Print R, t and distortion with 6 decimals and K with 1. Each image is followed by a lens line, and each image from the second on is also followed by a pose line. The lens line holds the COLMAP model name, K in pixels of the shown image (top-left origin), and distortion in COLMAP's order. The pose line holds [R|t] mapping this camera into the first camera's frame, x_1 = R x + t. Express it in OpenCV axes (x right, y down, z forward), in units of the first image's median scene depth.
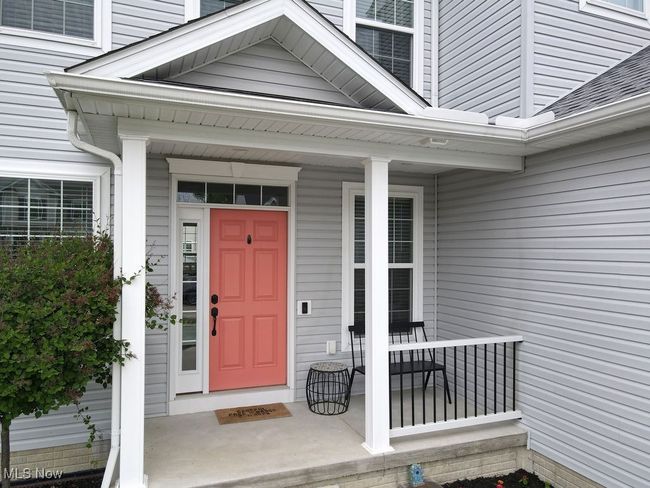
lens RADIAL K [[468.2, 0, 325.0], [0, 468.2, 244.0], [0, 0, 1]] dist [-0.002762, -0.001905]
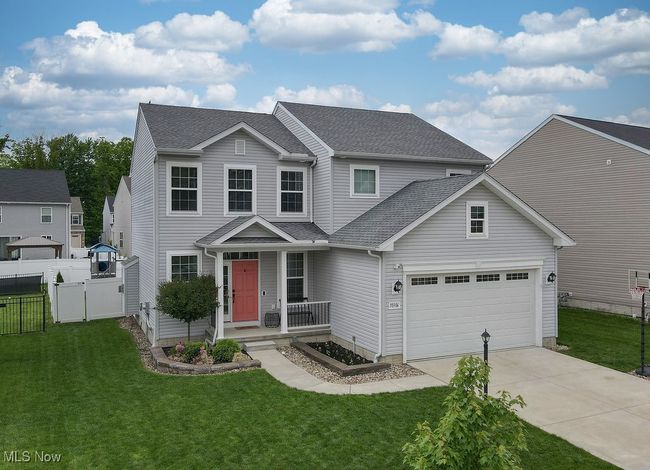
lens RADIAL K [[523.8, 0, 326.1], [0, 523.8, 215.9], [0, 0, 1]] dist [-0.003877, -0.000161]
pose [[0.997711, -0.007473, 0.067214, 0.136396], [0.007742, 0.999963, -0.003743, -0.353042], [-0.067183, 0.004255, 0.997732, -2.441758]]
